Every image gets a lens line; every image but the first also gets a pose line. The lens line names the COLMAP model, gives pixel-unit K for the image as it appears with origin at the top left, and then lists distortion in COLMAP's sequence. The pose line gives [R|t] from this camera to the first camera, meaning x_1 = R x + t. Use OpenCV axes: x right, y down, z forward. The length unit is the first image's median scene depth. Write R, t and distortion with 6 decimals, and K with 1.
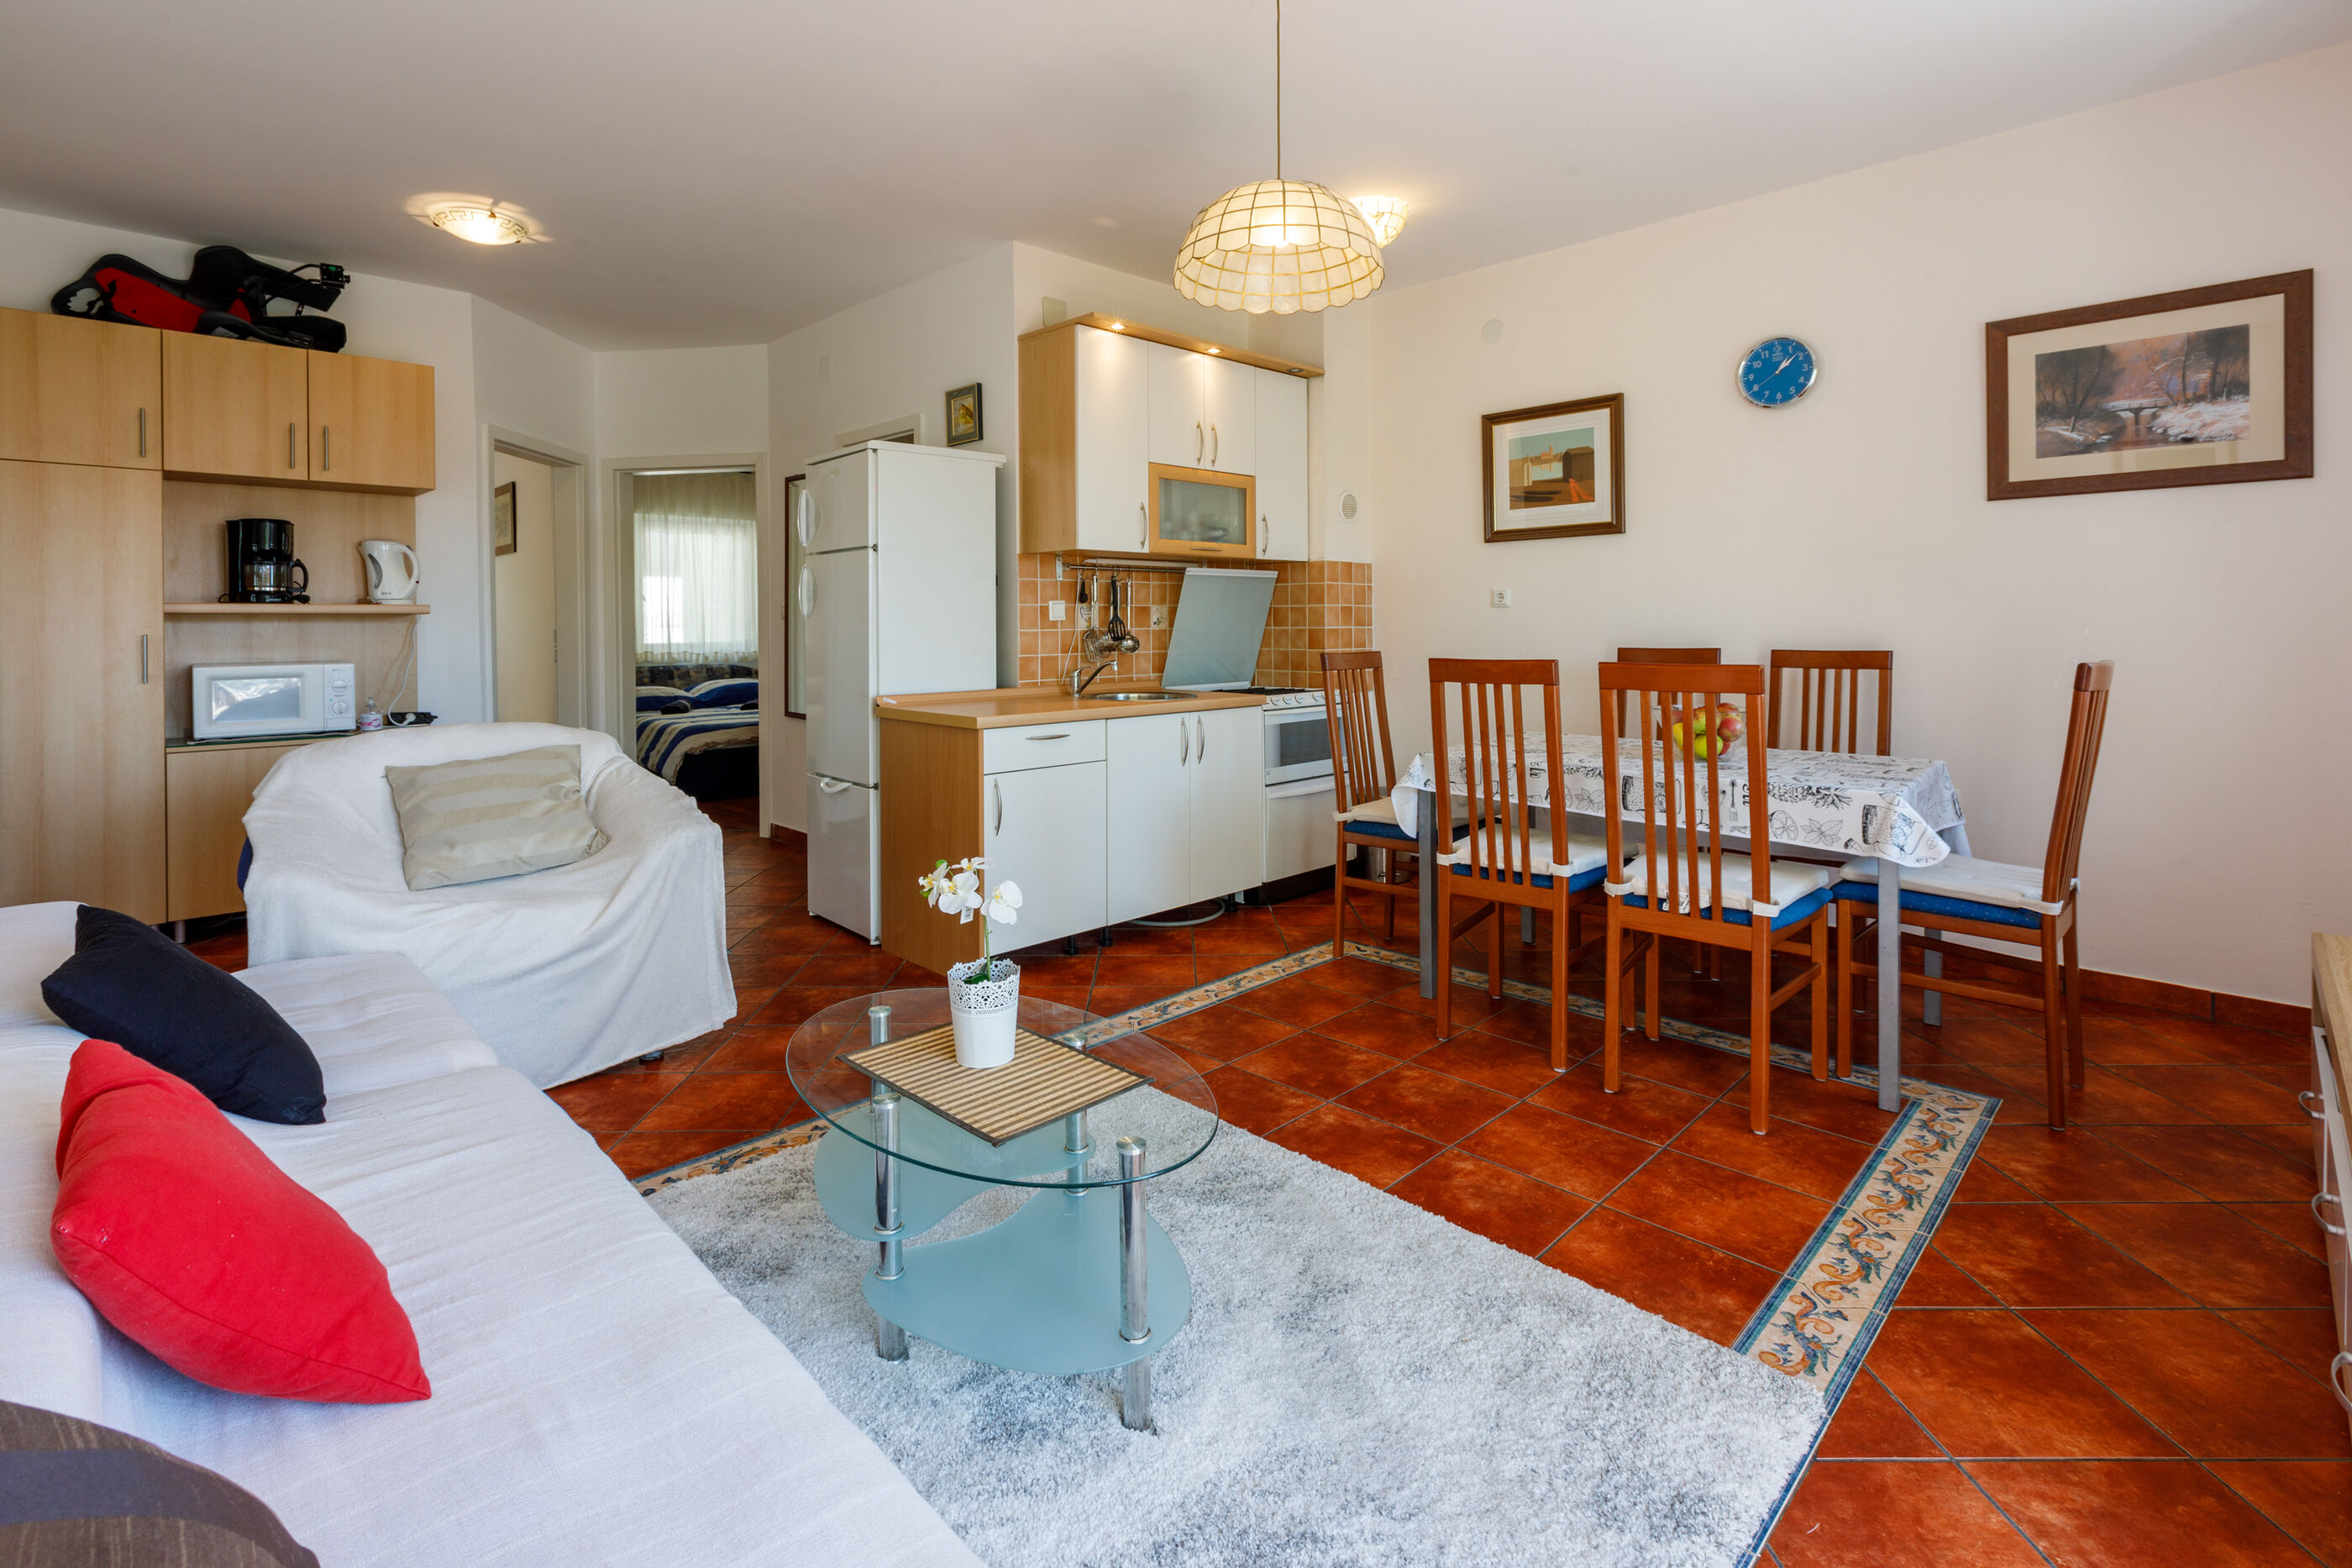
lens RADIAL K [[1075.6, 0, 1149.0], [0, 1075.6, 643.3], [0, 0, 1]] dist [-0.002163, -0.000897]
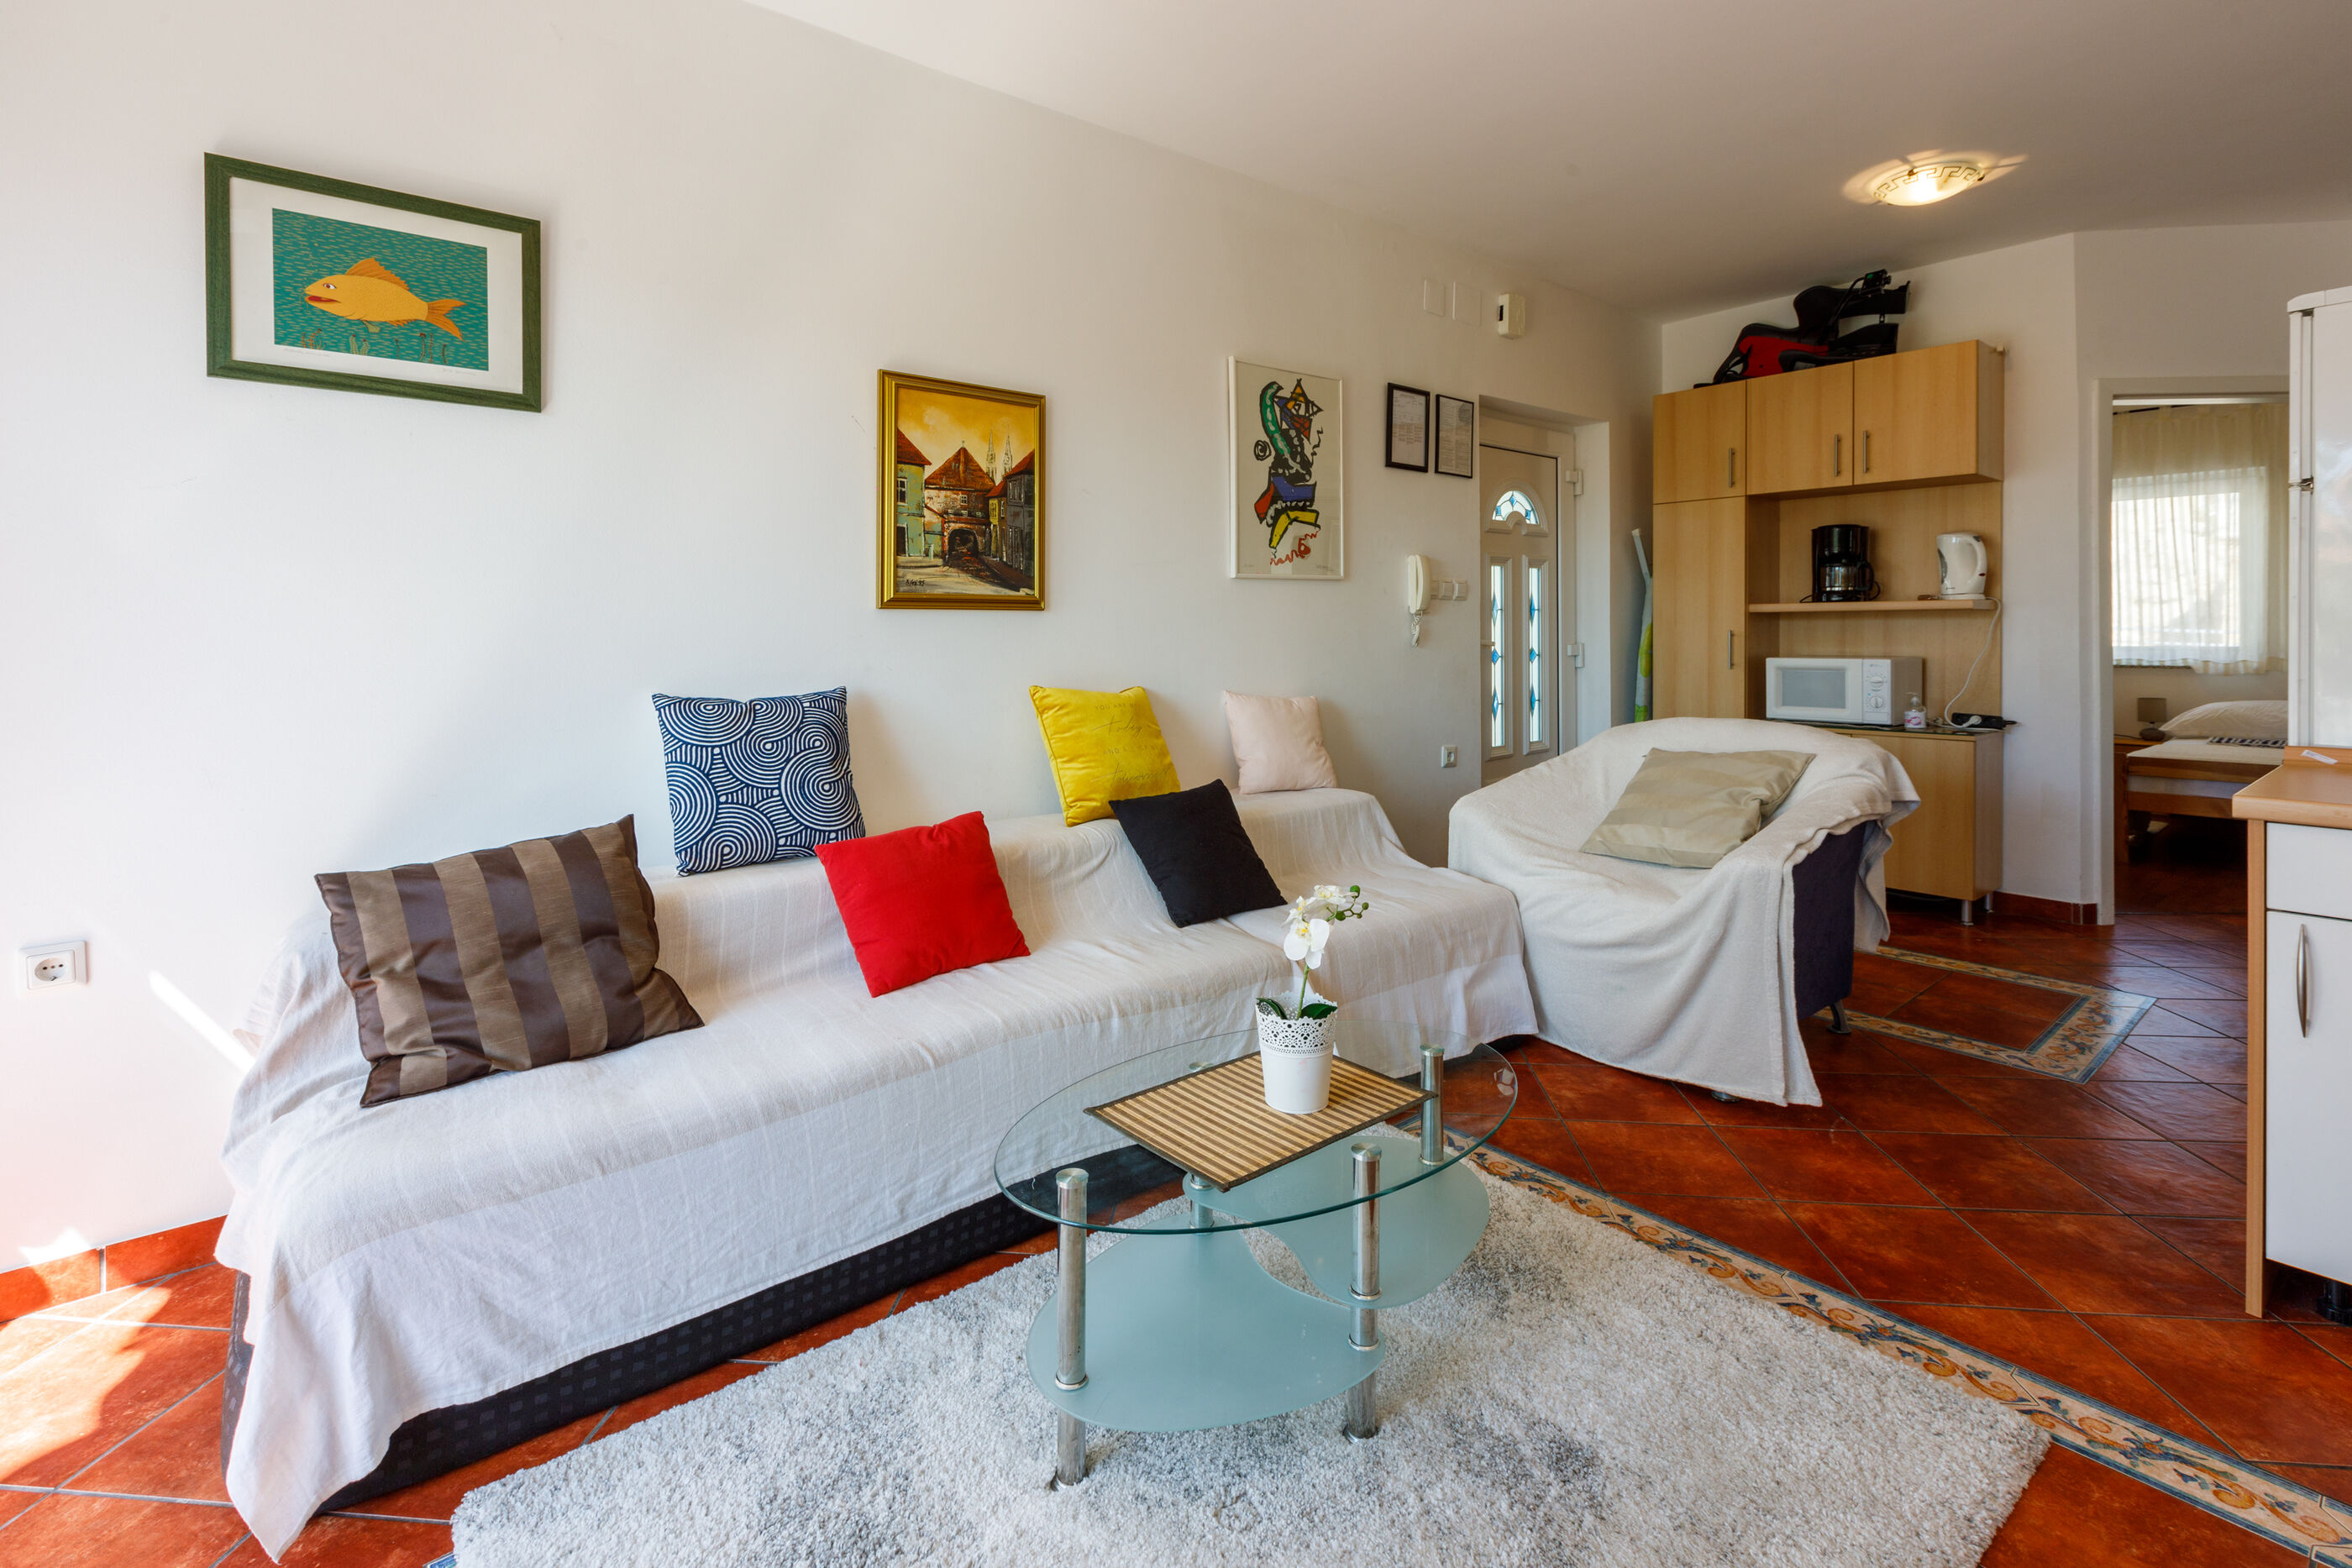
lens RADIAL K [[1102.6, 0, 1185.0], [0, 1102.6, 644.5], [0, 0, 1]] dist [0.002227, 0.000618]
pose [[-0.070427, 0.018238, -0.997350, 0.390176], [-0.010966, 0.999758, 0.019057, -0.010093], [0.997457, 0.012279, -0.070210, 0.471826]]
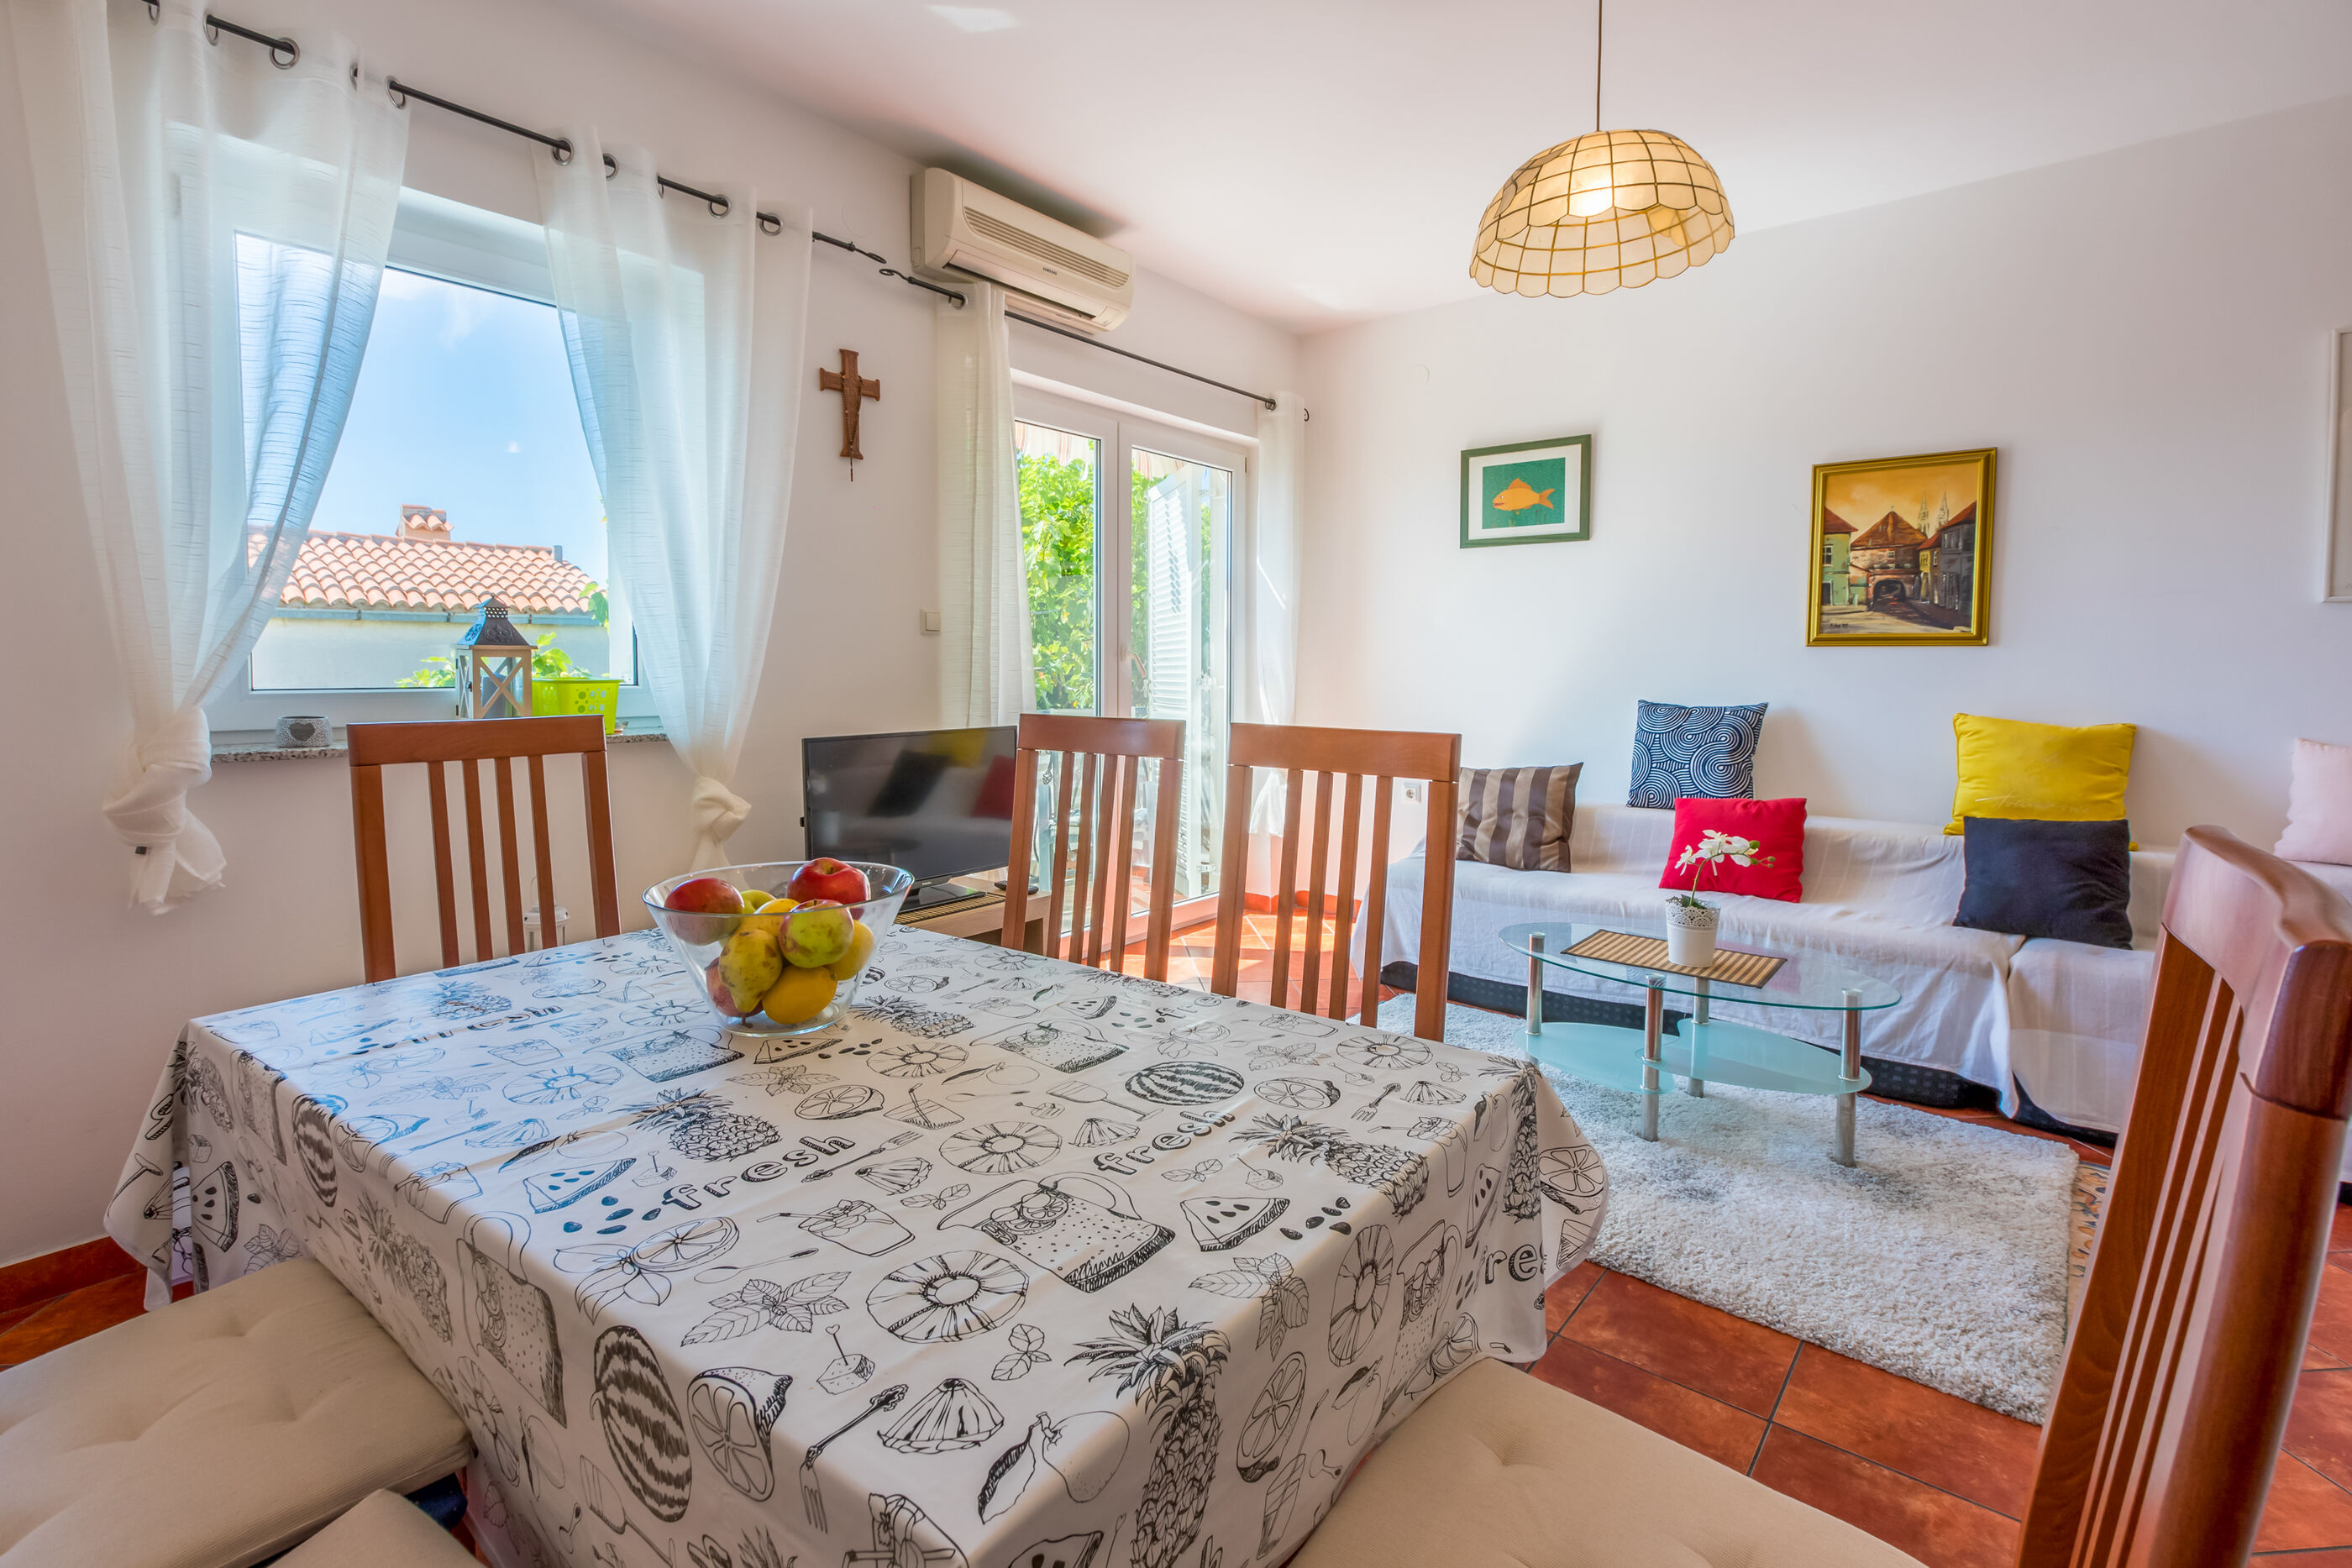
lens RADIAL K [[1134.5, 0, 1175.4], [0, 1134.5, 726.9], [0, 0, 1]] dist [0.018835, 0.000118]
pose [[-0.993086, 0.006734, -0.117195, 0.346597], [-0.001633, 0.997464, 0.071153, -0.017615], [0.117377, 0.070852, -0.990557, 1.165708]]
